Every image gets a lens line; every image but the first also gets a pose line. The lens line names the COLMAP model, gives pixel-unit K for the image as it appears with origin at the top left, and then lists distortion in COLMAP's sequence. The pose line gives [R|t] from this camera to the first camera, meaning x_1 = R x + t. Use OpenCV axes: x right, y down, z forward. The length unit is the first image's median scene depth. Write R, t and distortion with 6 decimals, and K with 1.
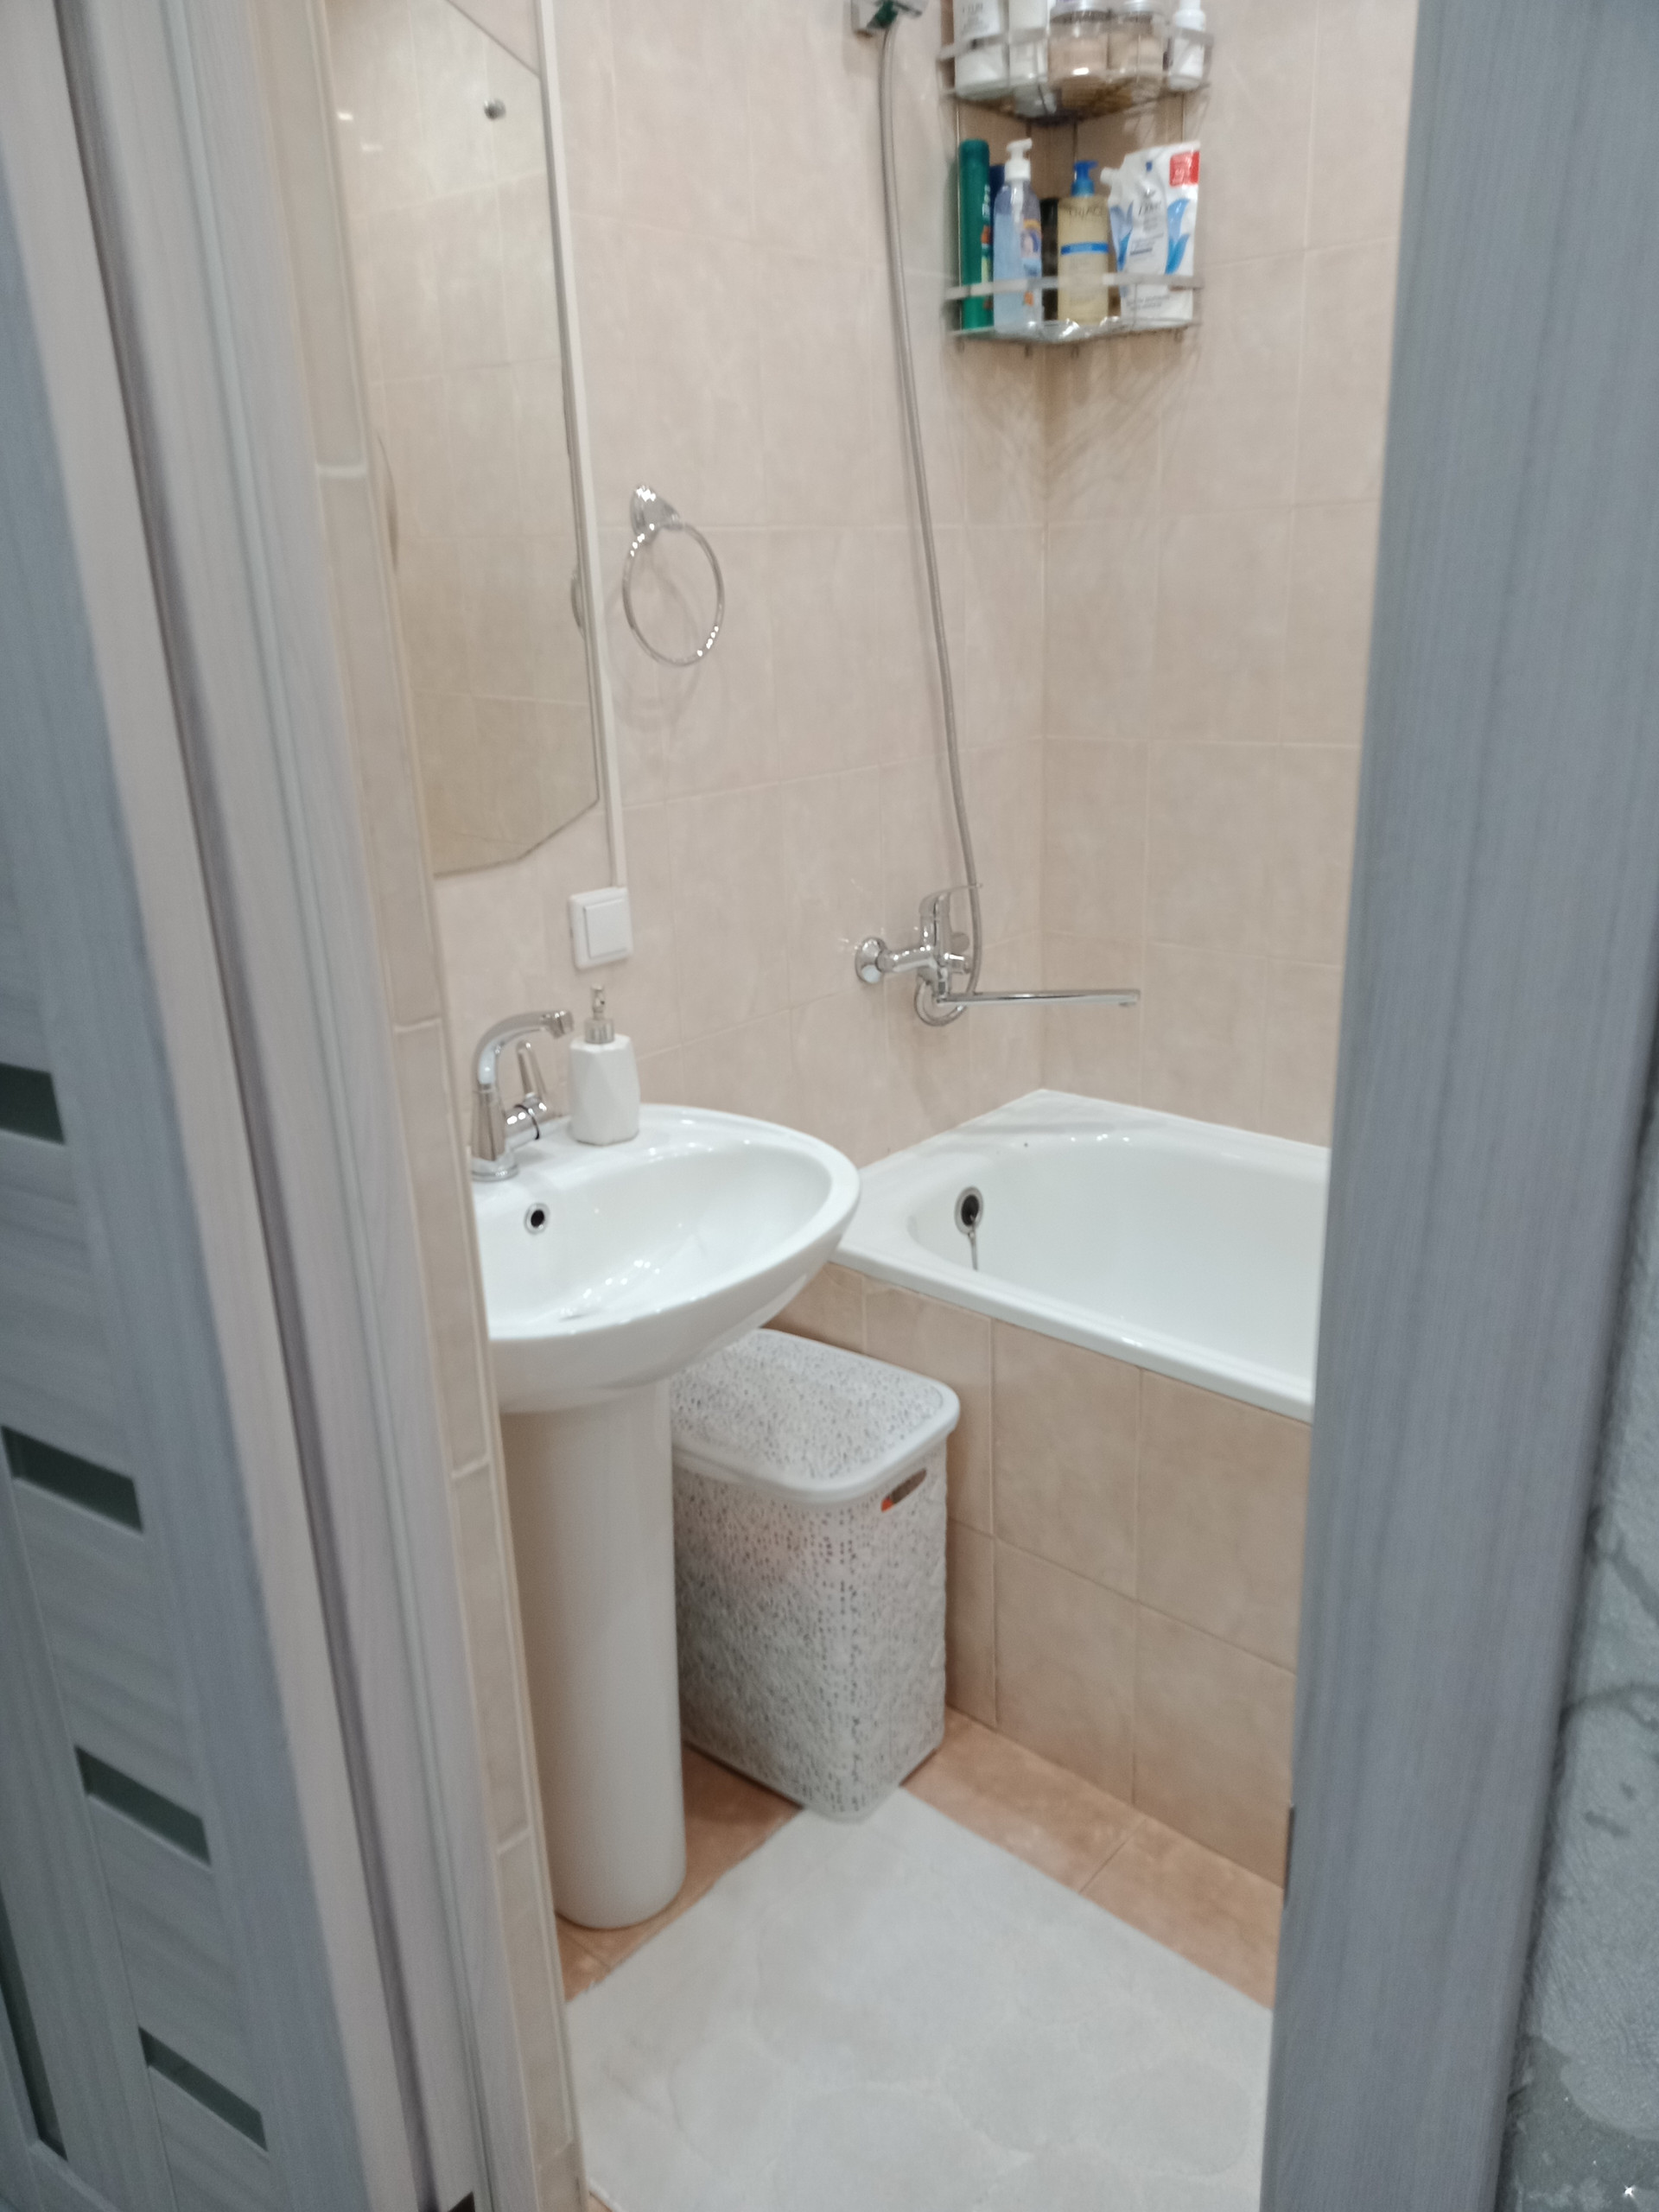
lens RADIAL K [[1585.8, 0, 831.0], [0, 1585.8, 1118.3], [0, 0, 1]] dist [0.095863, -0.142378]
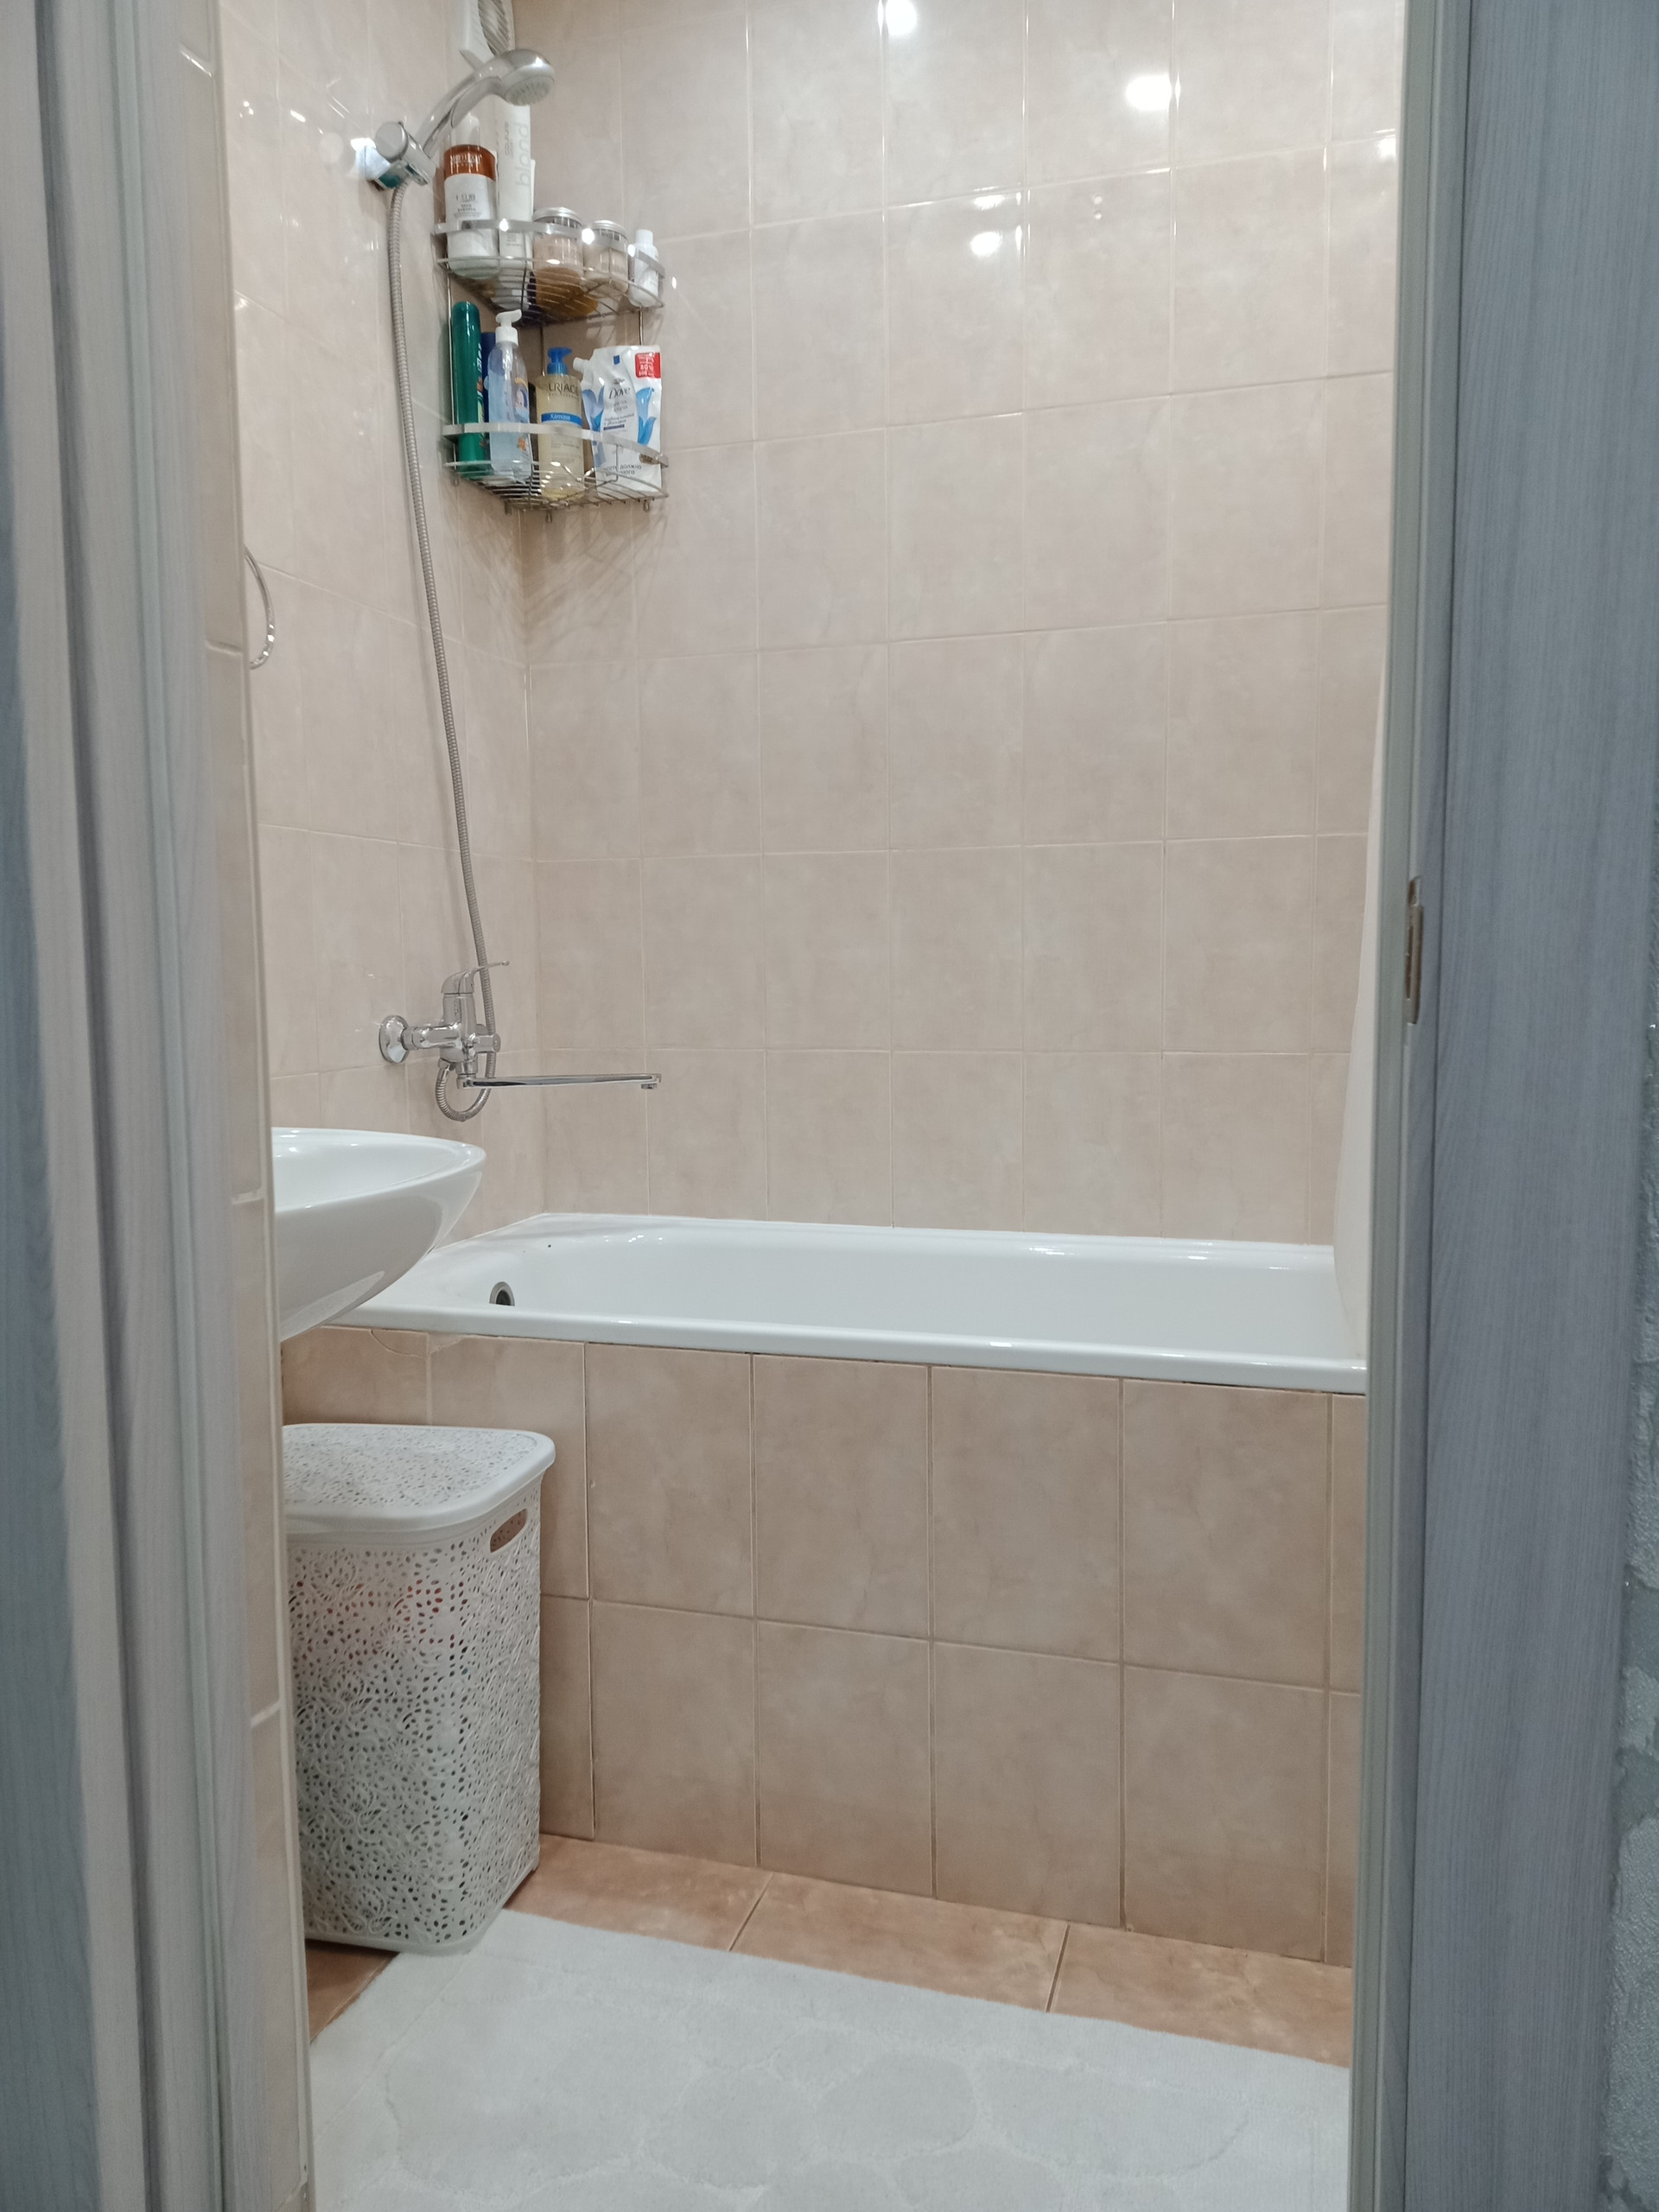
lens RADIAL K [[1585.8, 0, 831.0], [0, 1585.8, 1118.3], [0, 0, 1]] dist [0.095863, -0.142378]
pose [[0.908114, -0.012515, 0.418535, -0.154282], [0.112454, 0.970121, -0.214988, 0.204290], [-0.403339, 0.242300, 0.882388, 0.051927]]
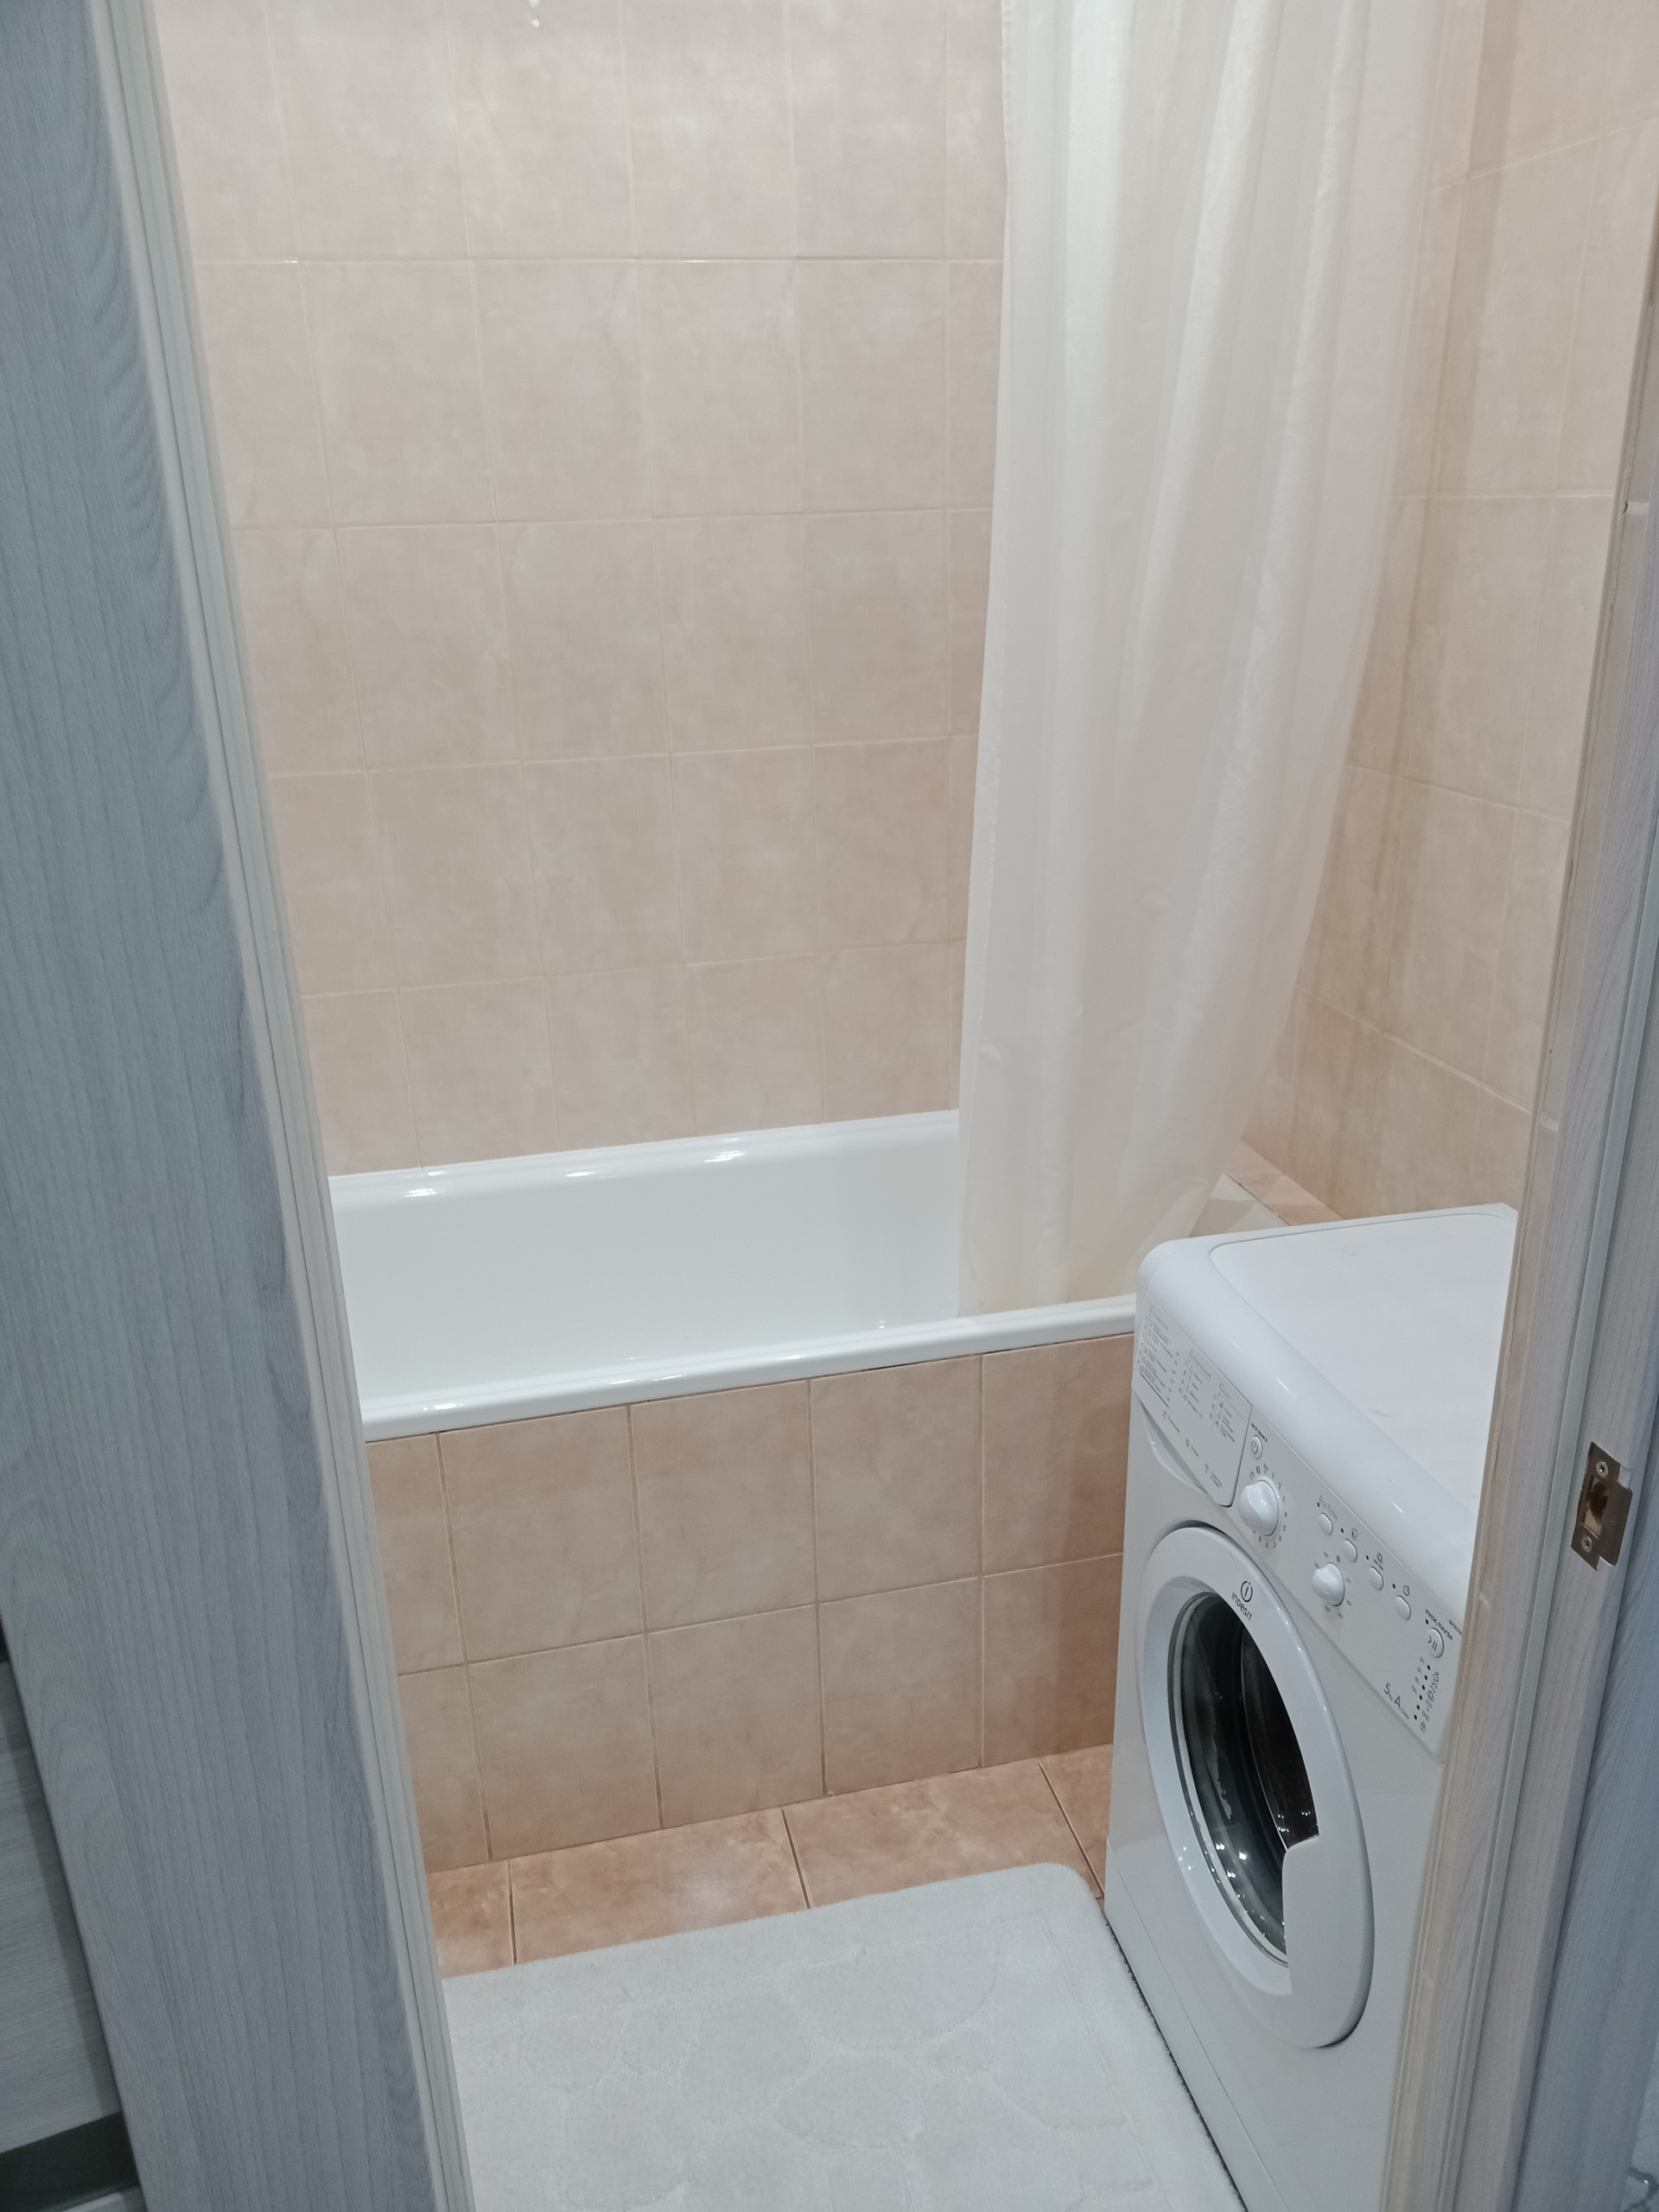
lens RADIAL K [[1585.8, 0, 831.0], [0, 1585.8, 1118.3], [0, 0, 1]] dist [0.095863, -0.142378]
pose [[0.586540, -0.269074, 0.763918, -0.310058], [0.267617, 0.954611, 0.130763, -0.076730], [-0.764429, 0.127740, 0.631926, 0.156207]]
